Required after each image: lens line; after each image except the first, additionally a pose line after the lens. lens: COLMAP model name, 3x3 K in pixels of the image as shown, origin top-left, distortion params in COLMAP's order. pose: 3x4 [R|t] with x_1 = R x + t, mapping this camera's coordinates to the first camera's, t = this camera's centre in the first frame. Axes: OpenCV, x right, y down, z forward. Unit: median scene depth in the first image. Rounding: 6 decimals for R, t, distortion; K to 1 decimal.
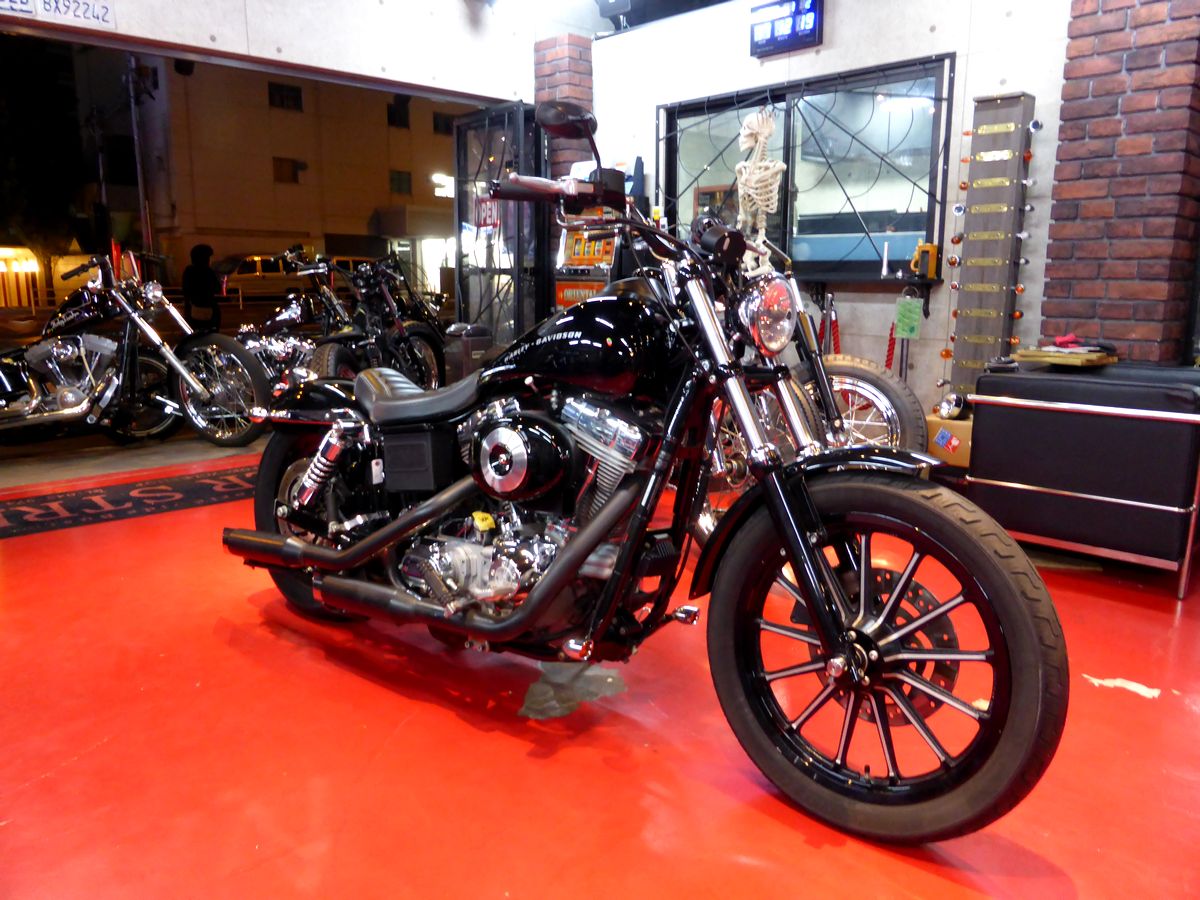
lens RADIAL K [[883.9, 0, 602.4], [0, 883.9, 444.6], [0, 0, 1]] dist [-0.040668, 0.042032]
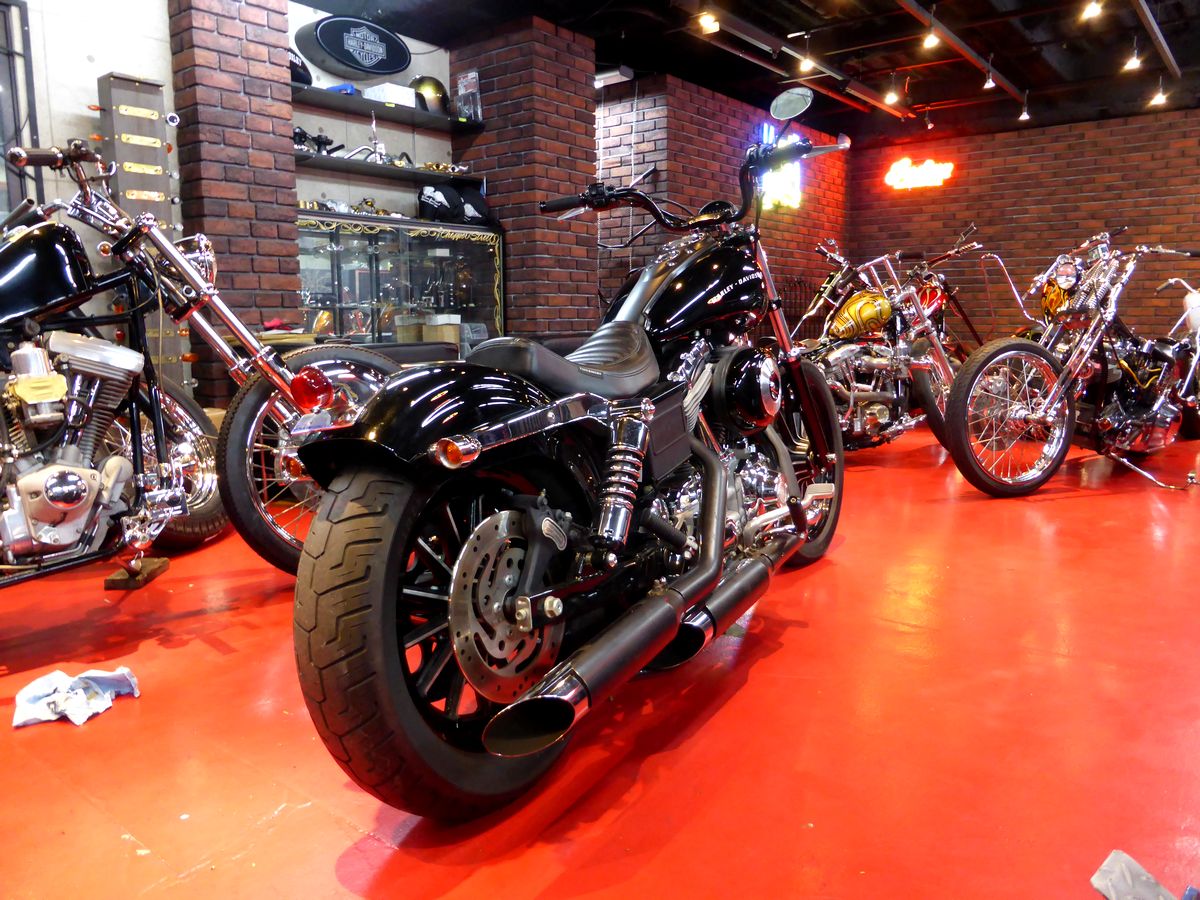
lens RADIAL K [[883.9, 0, 602.4], [0, 883.9, 444.6], [0, 0, 1]] dist [-0.040668, 0.042032]
pose [[-0.137854, -0.148548, 0.979250, -0.665503], [0.190172, 0.966324, 0.173359, -0.086218], [-0.972024, 0.210124, -0.104962, 0.745662]]
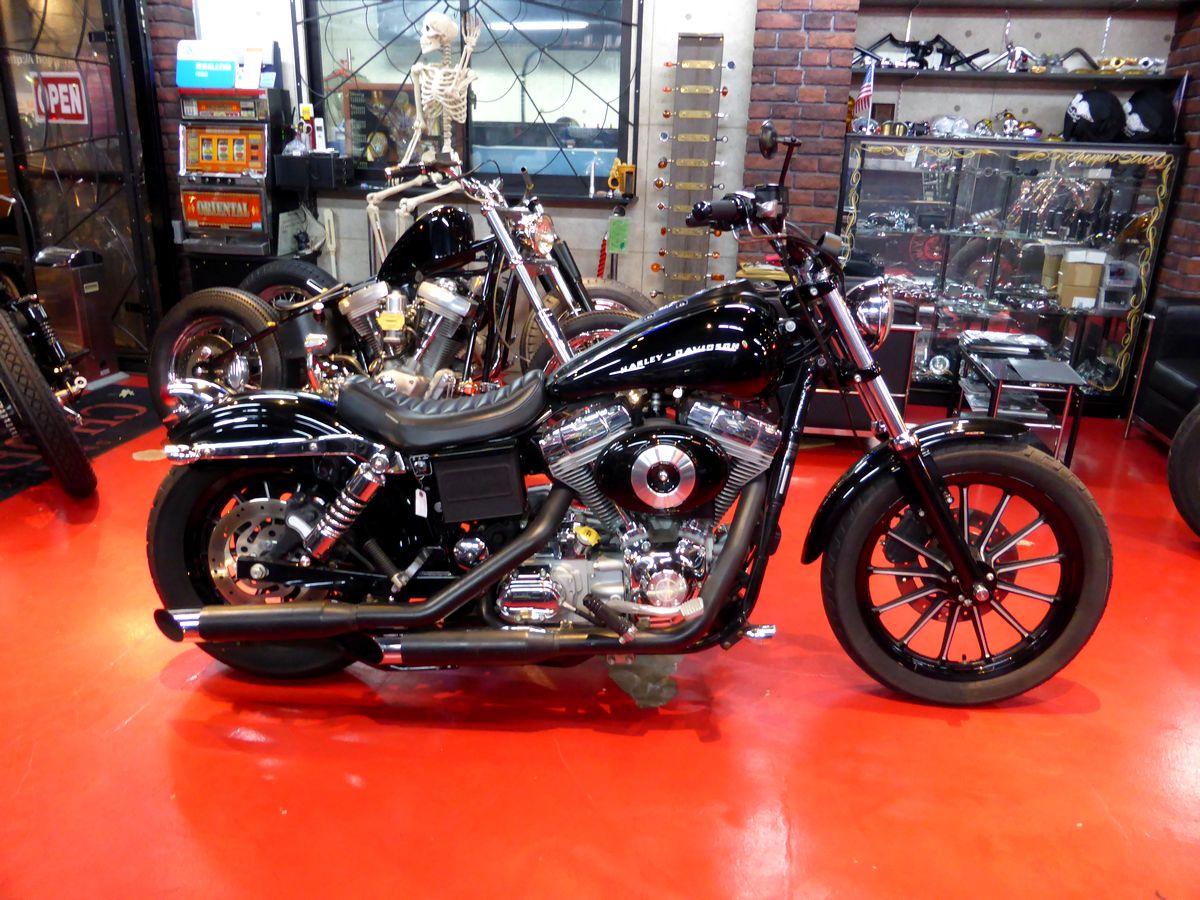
lens RADIAL K [[873.0, 0, 600.0], [0, 873.0, 450.0], [0, 0, 1]] dist [-0.043255, 0.046394]
pose [[0.802486, -0.186016, 0.566934, -0.401743], [0.088556, 0.976770, 0.195138, -0.117289], [-0.590063, -0.106390, 0.800317, 0.150891]]
